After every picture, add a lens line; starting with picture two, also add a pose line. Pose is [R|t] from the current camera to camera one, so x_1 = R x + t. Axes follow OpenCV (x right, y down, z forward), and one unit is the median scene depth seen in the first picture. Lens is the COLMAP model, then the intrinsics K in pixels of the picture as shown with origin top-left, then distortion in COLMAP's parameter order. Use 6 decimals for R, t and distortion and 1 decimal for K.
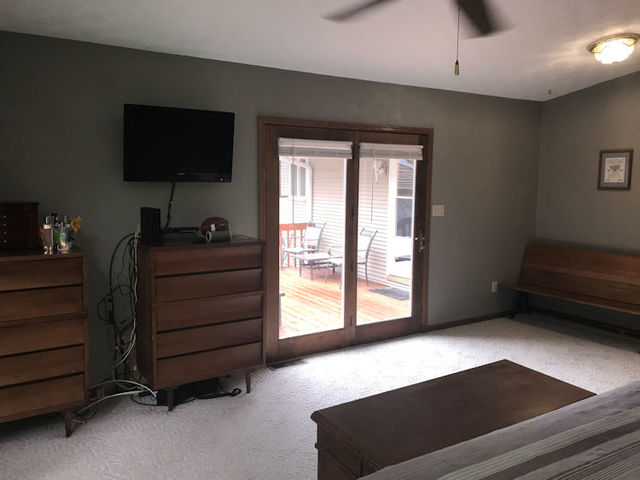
lens RADIAL K [[517.1, 0, 320.0], [0, 517.1, 240.0], [0, 0, 1]] dist [0.002239, -0.003201]
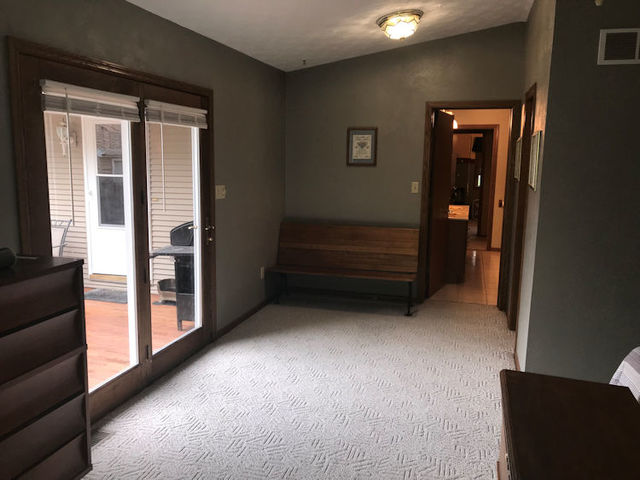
lens RADIAL K [[509.6, 0, 320.0], [0, 509.6, 240.0], [0, 0, 1]] dist [0.065736, -0.185790]
pose [[0.738221, -0.100399, 0.667046, -0.204883], [0.066903, 0.994884, 0.075702, -0.032278], [-0.671233, -0.011258, 0.741161, 0.293382]]
